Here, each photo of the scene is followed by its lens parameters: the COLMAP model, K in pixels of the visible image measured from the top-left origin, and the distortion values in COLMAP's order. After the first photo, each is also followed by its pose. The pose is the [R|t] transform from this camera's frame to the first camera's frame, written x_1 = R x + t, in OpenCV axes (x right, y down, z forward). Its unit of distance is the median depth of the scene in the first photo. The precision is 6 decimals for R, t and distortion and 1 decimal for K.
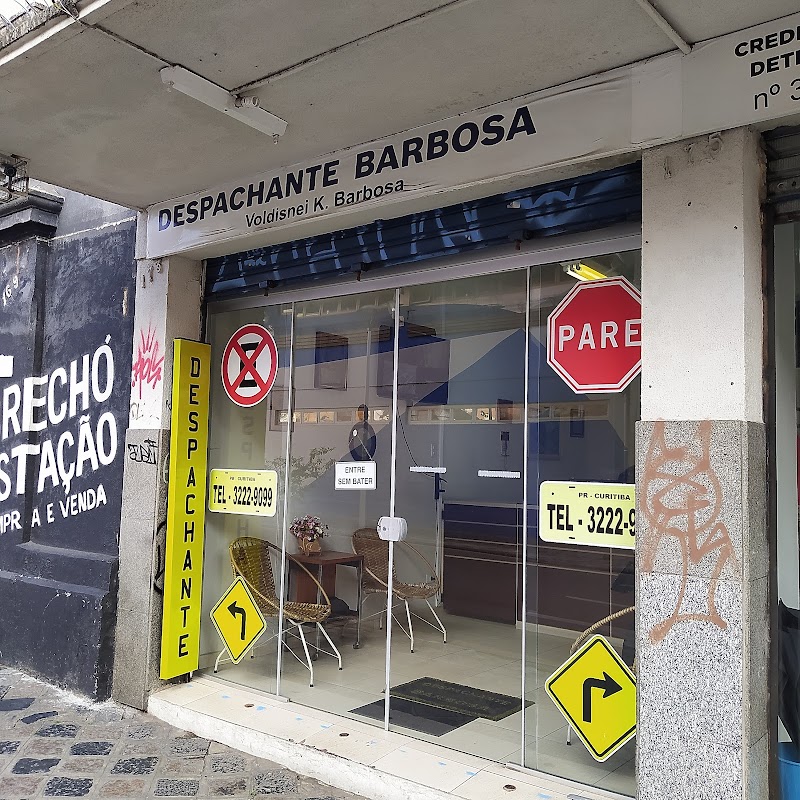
lens RADIAL K [[798.1, 0, 419.9], [0, 798.1, 415.9], [0, 0, 1]] dist [0.021838, 0.000000]
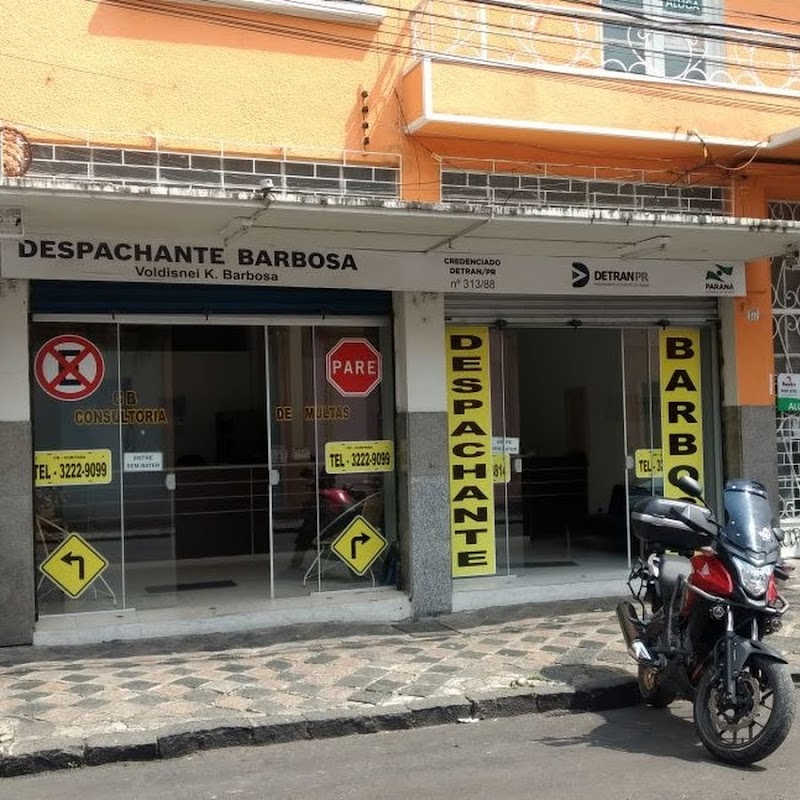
lens RADIAL K [[798.1, 0, 400.3], [0, 798.1, 400.4], [0, 0, 1]] dist [0.021838, 0.000000]
pose [[0.548593, -0.032965, 0.835440, -1.371238], [-0.023132, 0.998242, 0.054578, -0.129438], [-0.835770, -0.049266, 0.546866, -0.183211]]
